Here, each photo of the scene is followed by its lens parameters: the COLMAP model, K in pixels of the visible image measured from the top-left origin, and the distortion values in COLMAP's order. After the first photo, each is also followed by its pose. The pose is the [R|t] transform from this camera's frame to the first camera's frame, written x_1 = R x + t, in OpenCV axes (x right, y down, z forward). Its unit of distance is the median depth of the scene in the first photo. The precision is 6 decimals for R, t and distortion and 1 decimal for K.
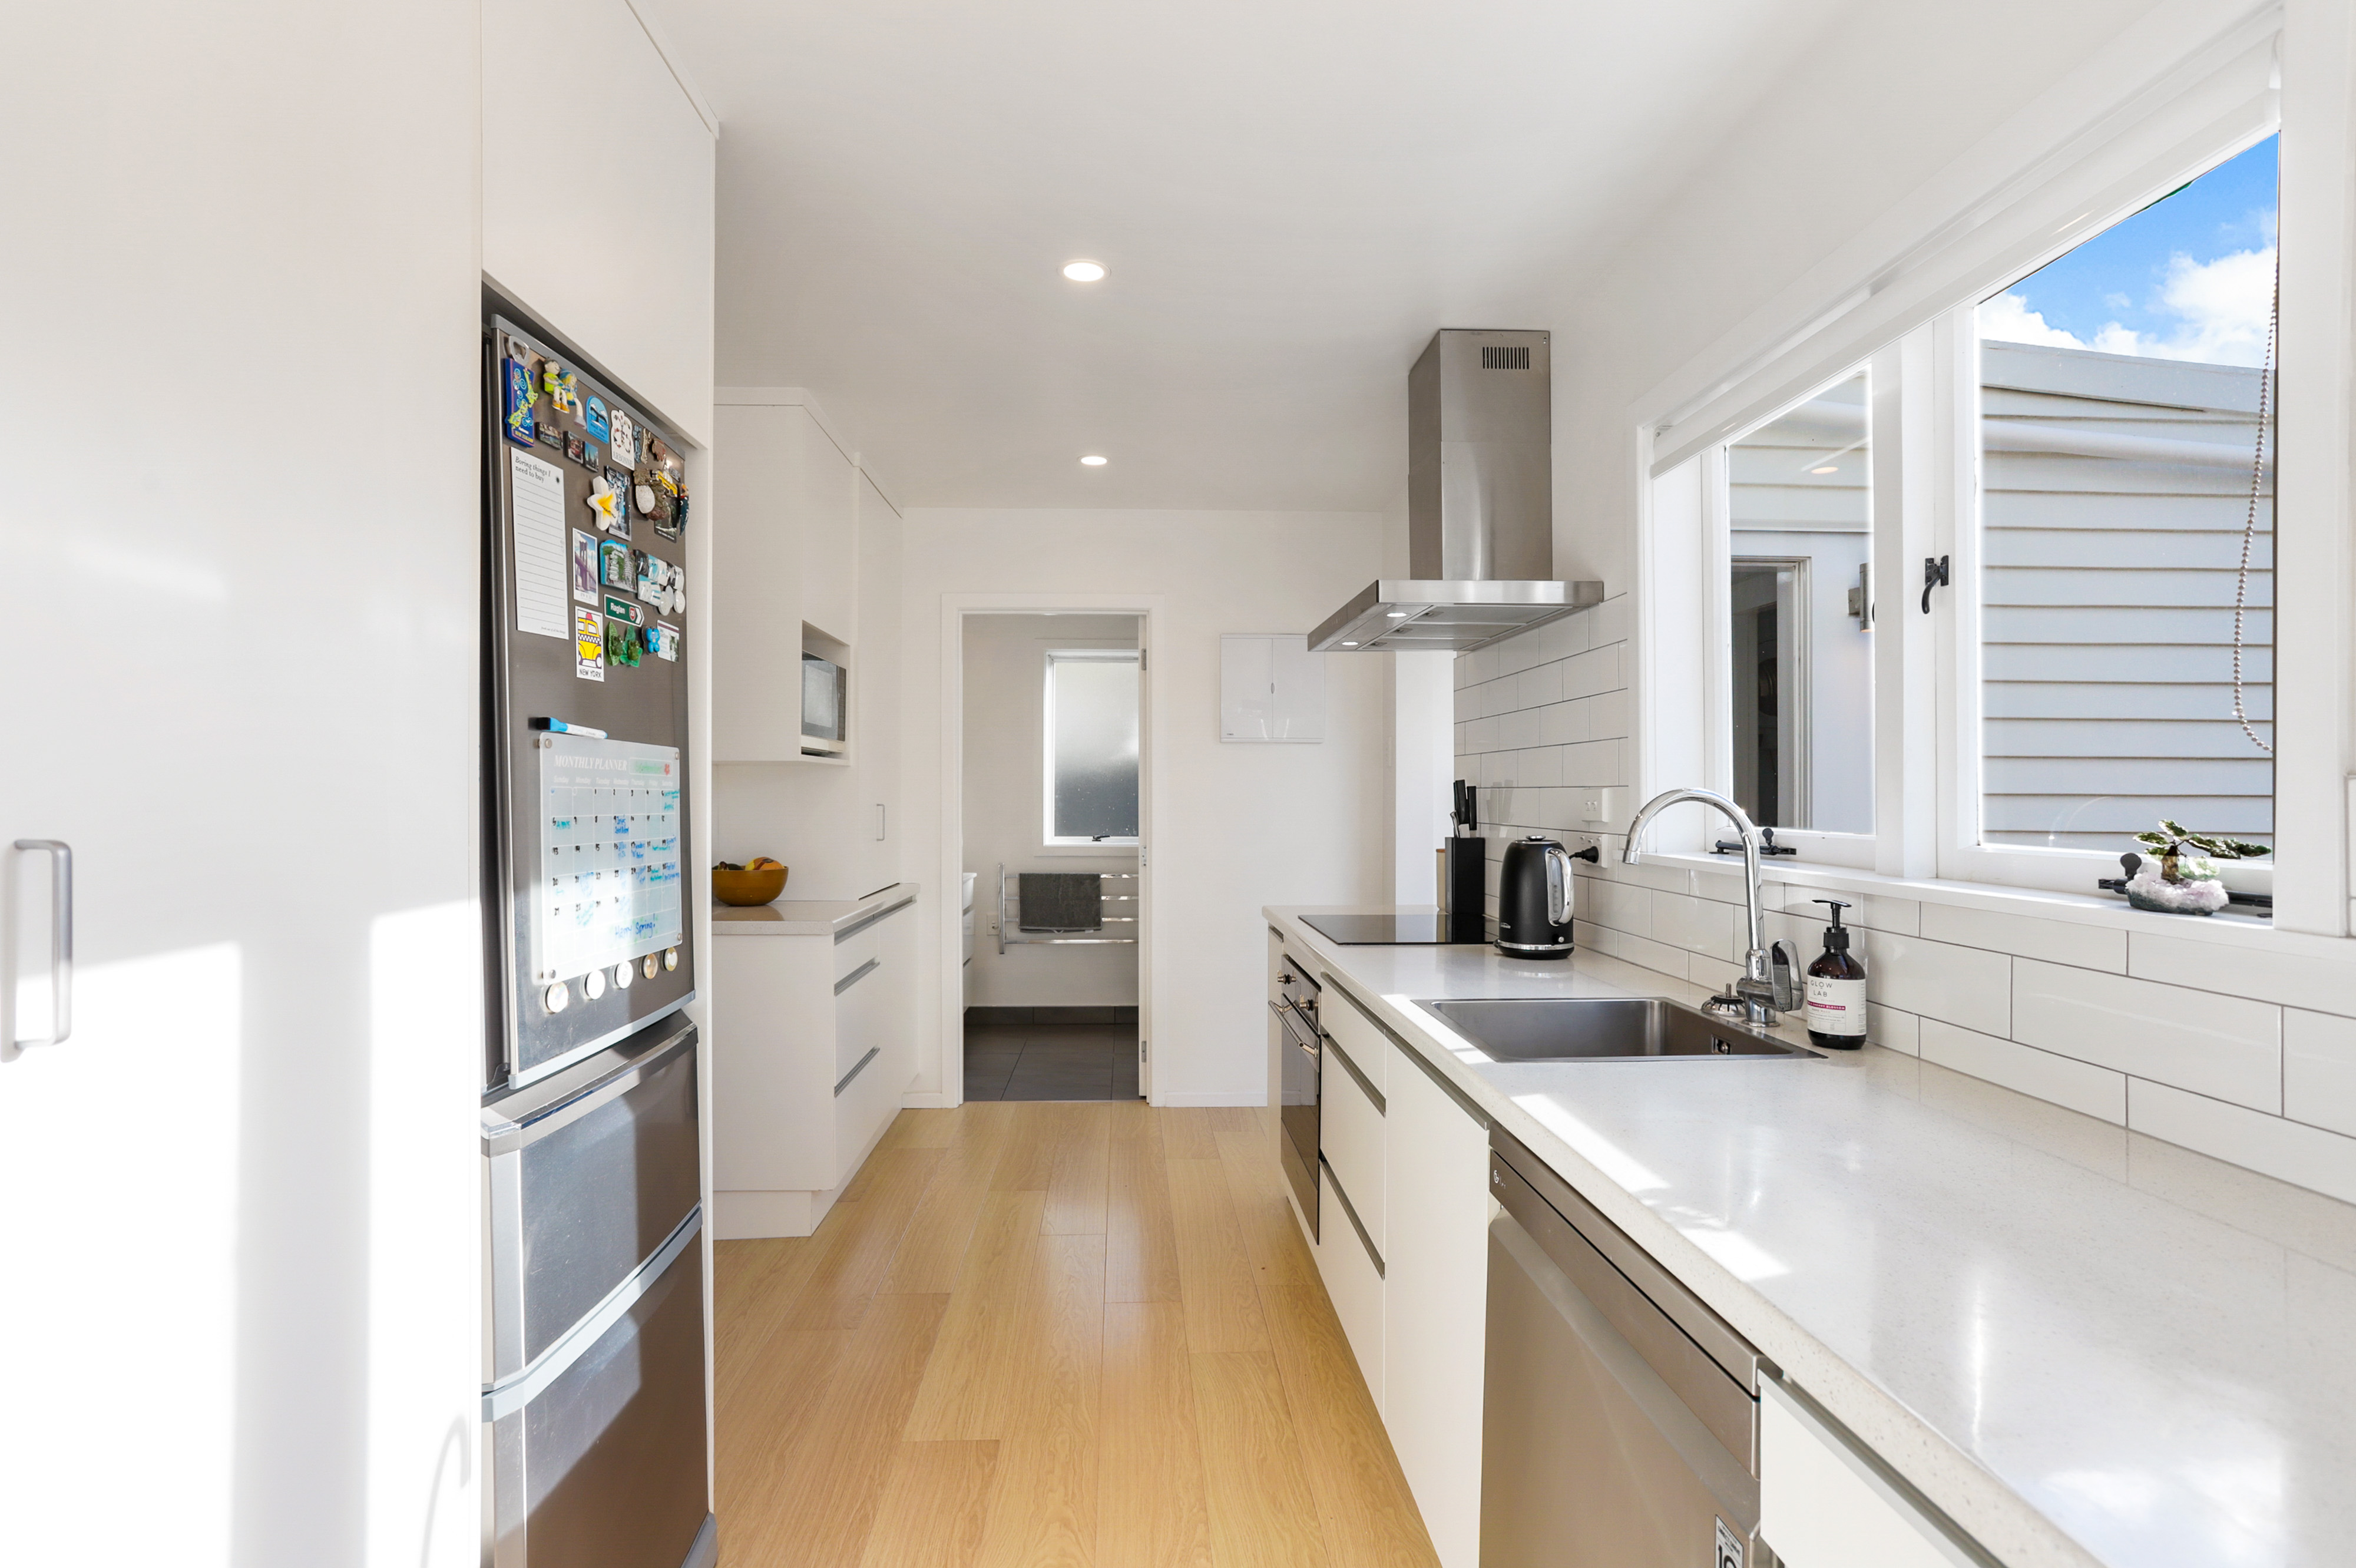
lens RADIAL K [[1122.0, 0, 1185.0], [0, 1122.0, 778.7], [0, 0, 1]] dist [-0.021100, 0.015331]
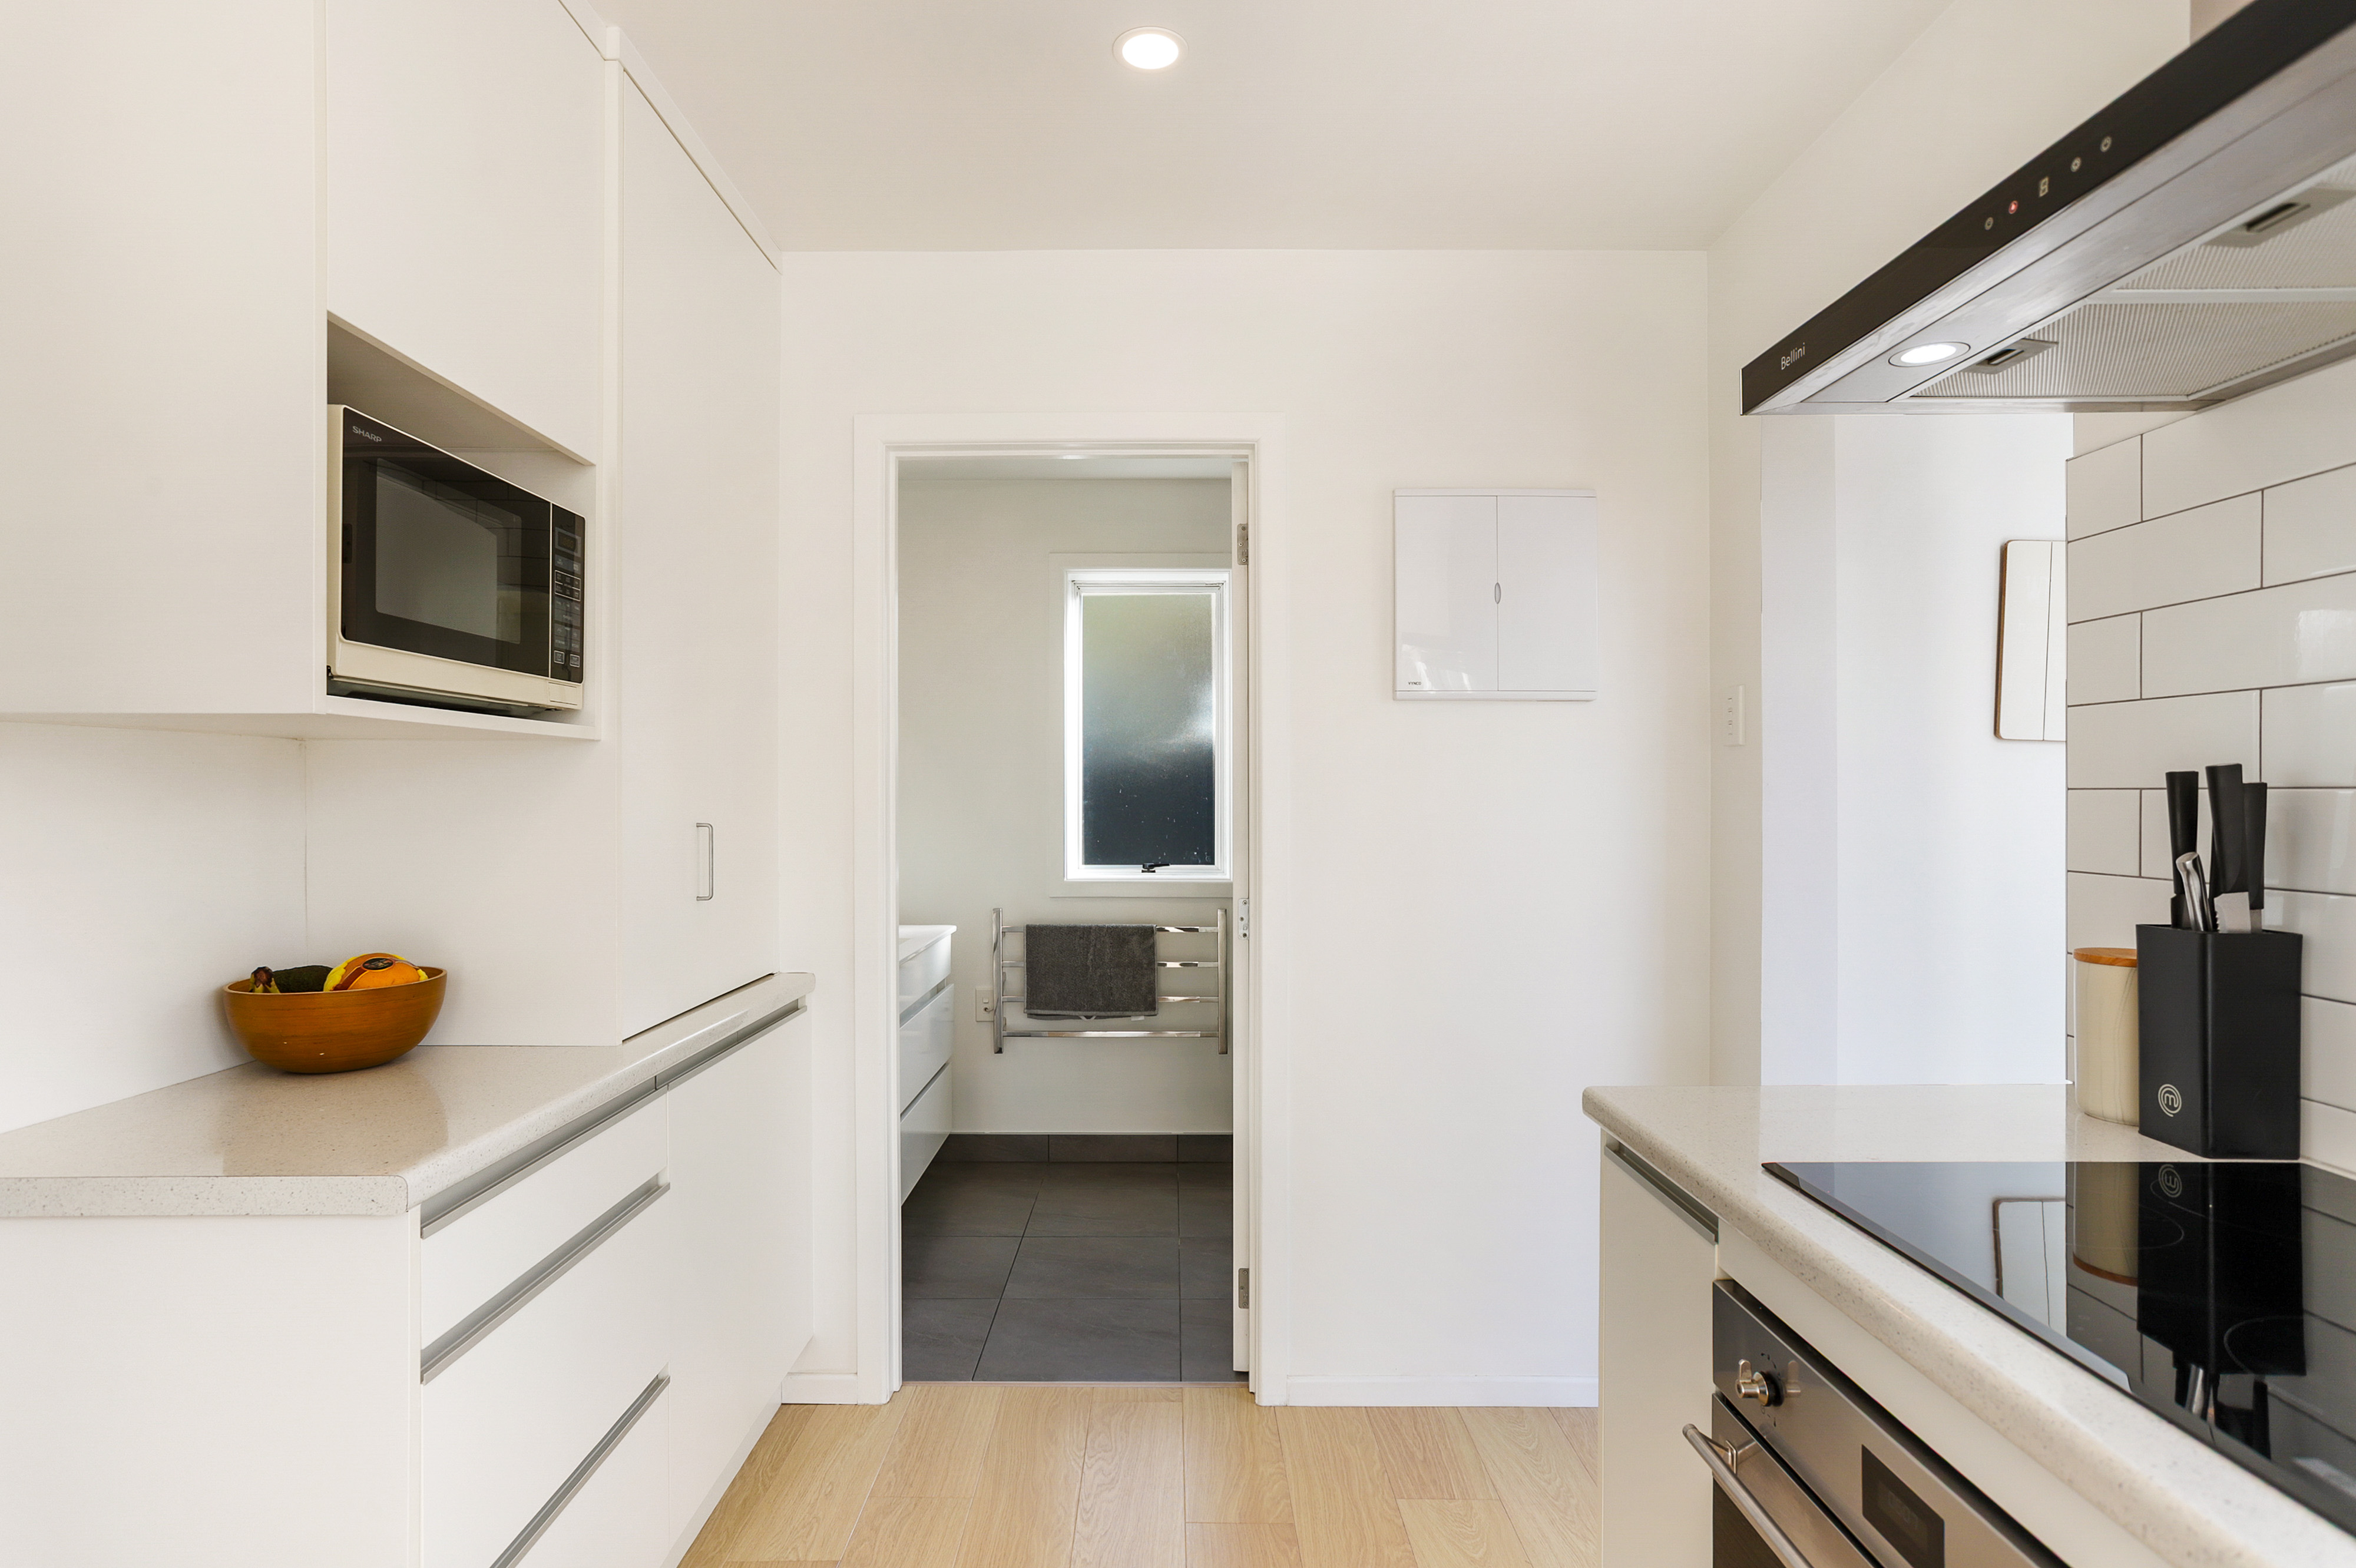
lens RADIAL K [[1229.9, 0, 1185.5], [0, 1229.9, 798.8], [0, 0, 1]] dist [-0.000323, 0.000012]
pose [[0.999077, -0.001438, -0.042942, -0.054181], [0.002154, 0.999859, 0.016633, 0.004791], [0.042913, -0.016710, 0.998939, 0.594233]]
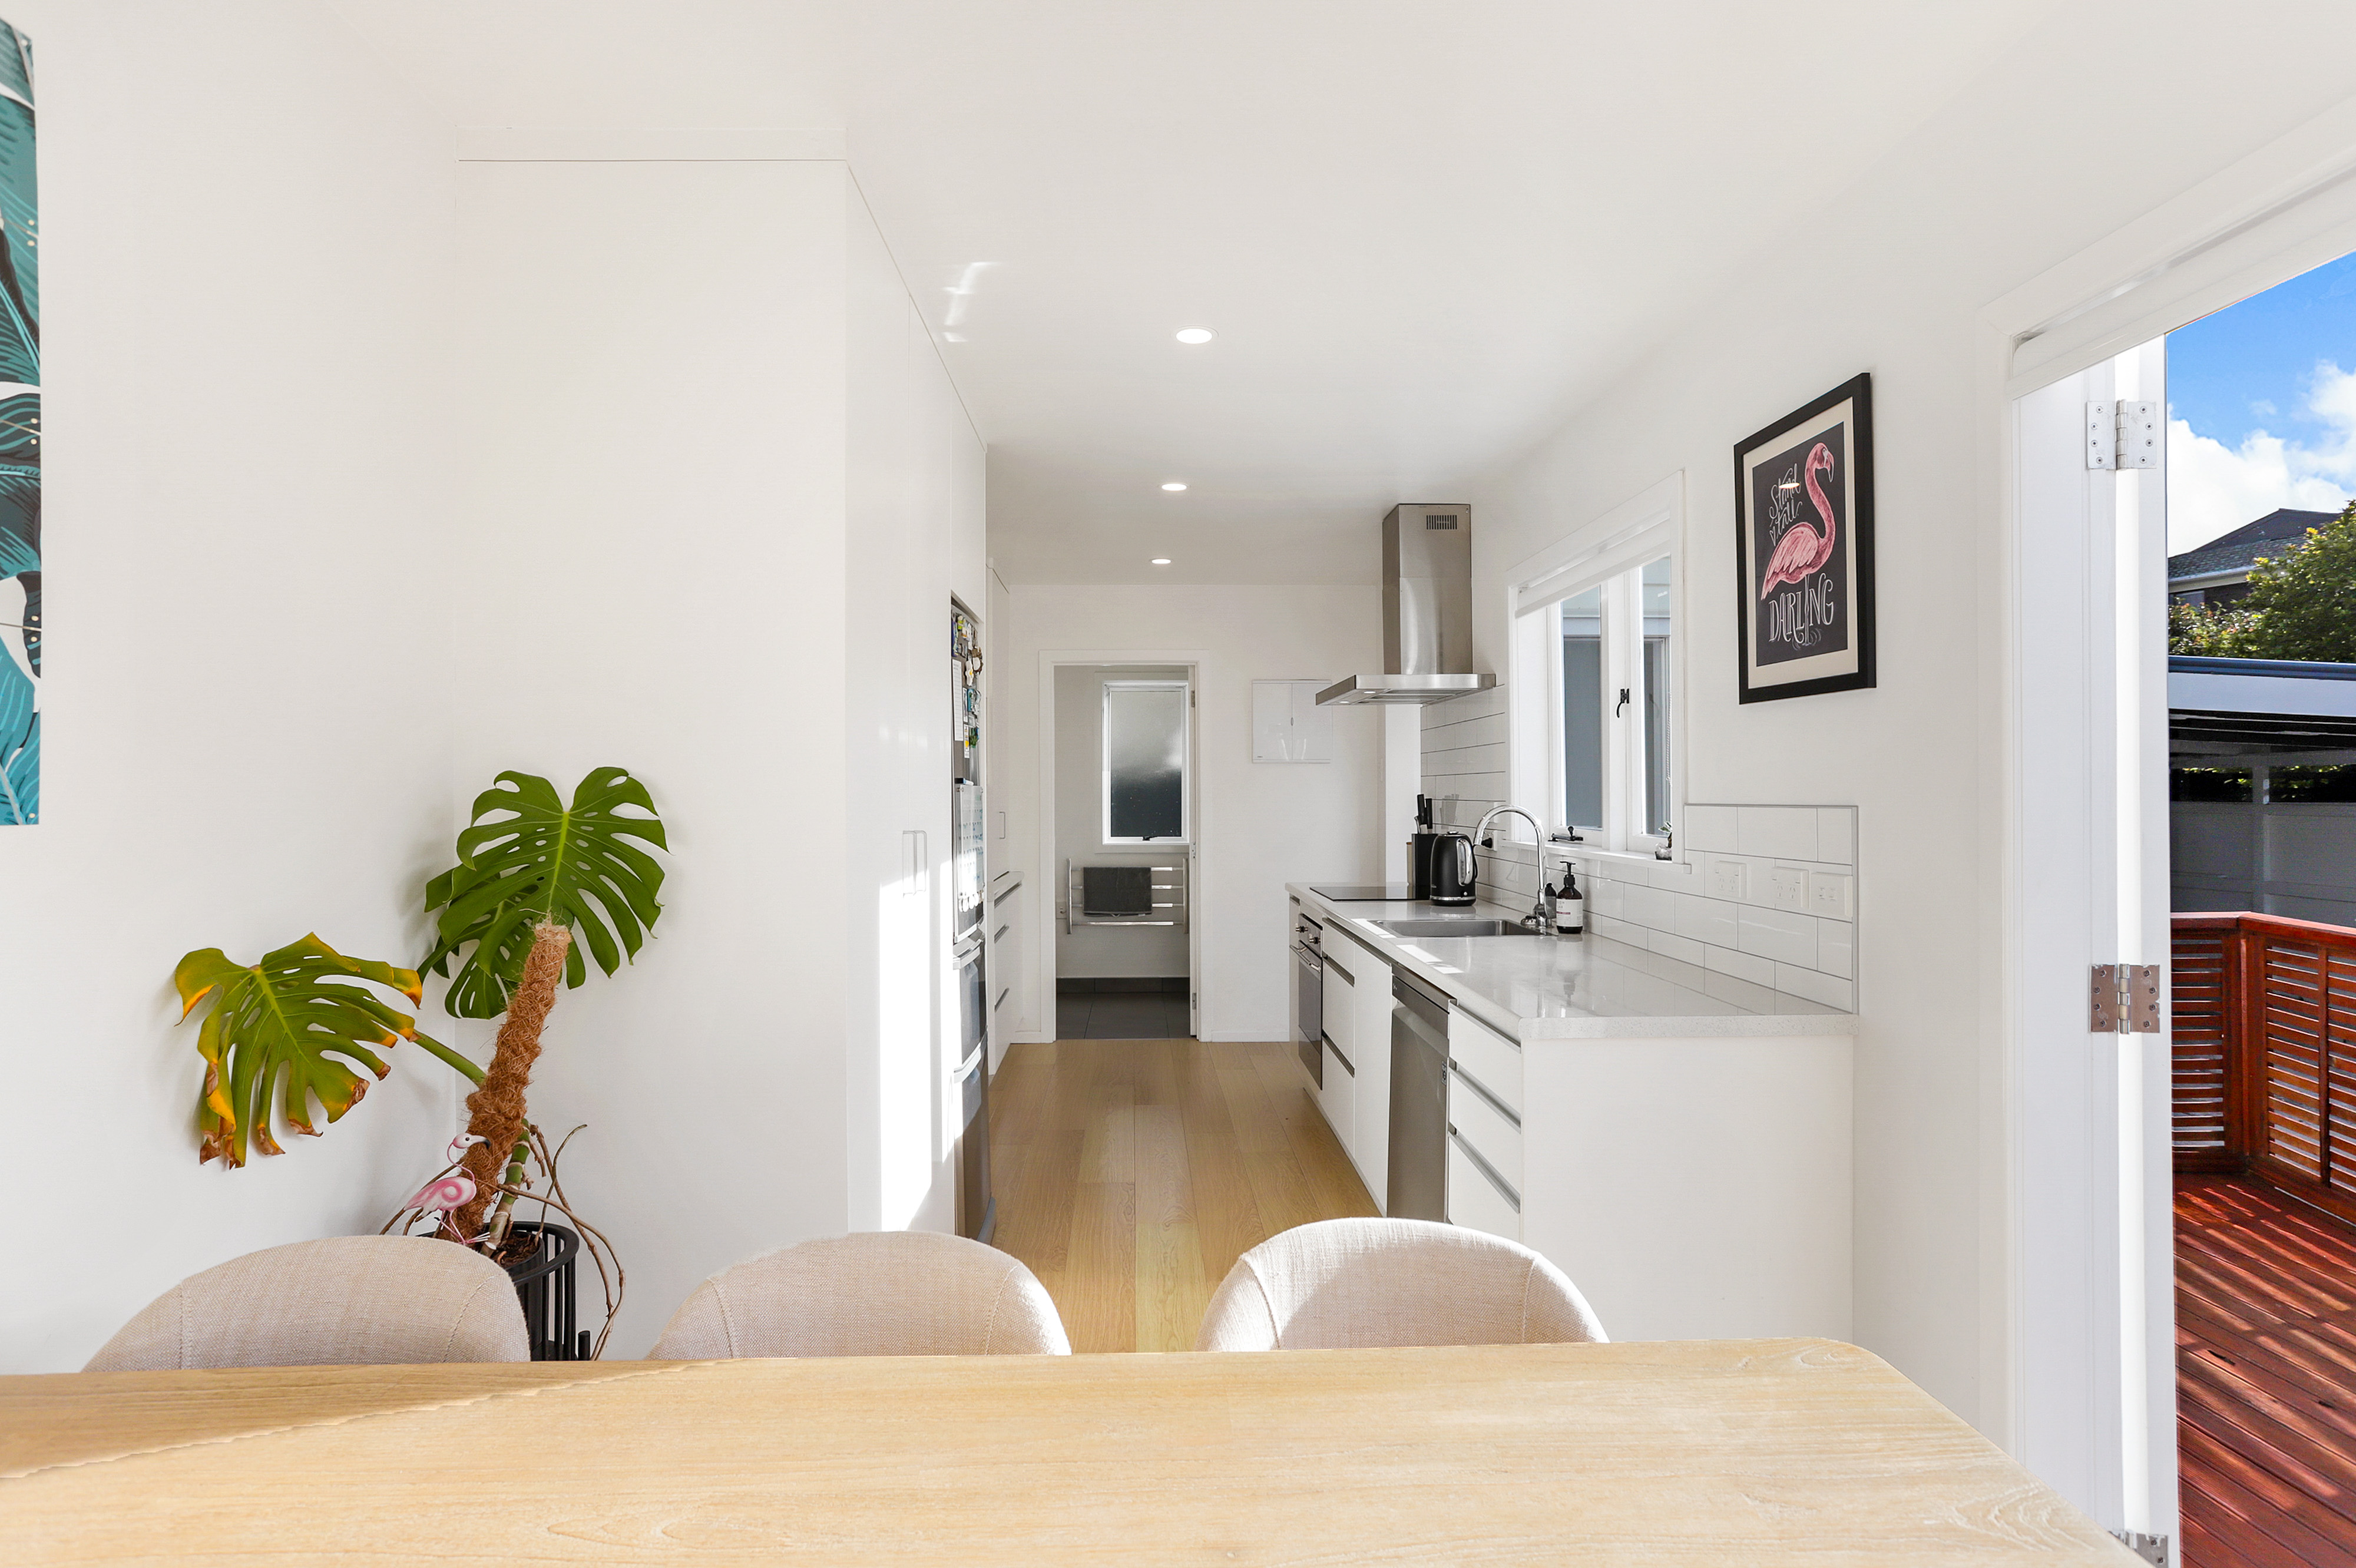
lens RADIAL K [[1229.9, 0, 1159.9], [0, 1229.9, 779.1], [0, 0, 1]] dist [-0.000323, 0.000012]
pose [[0.999481, -0.004582, -0.031881, -0.041667], [0.004612, 0.999989, 0.000896, -0.021426], [0.031876, -0.001043, 0.999491, -0.596033]]
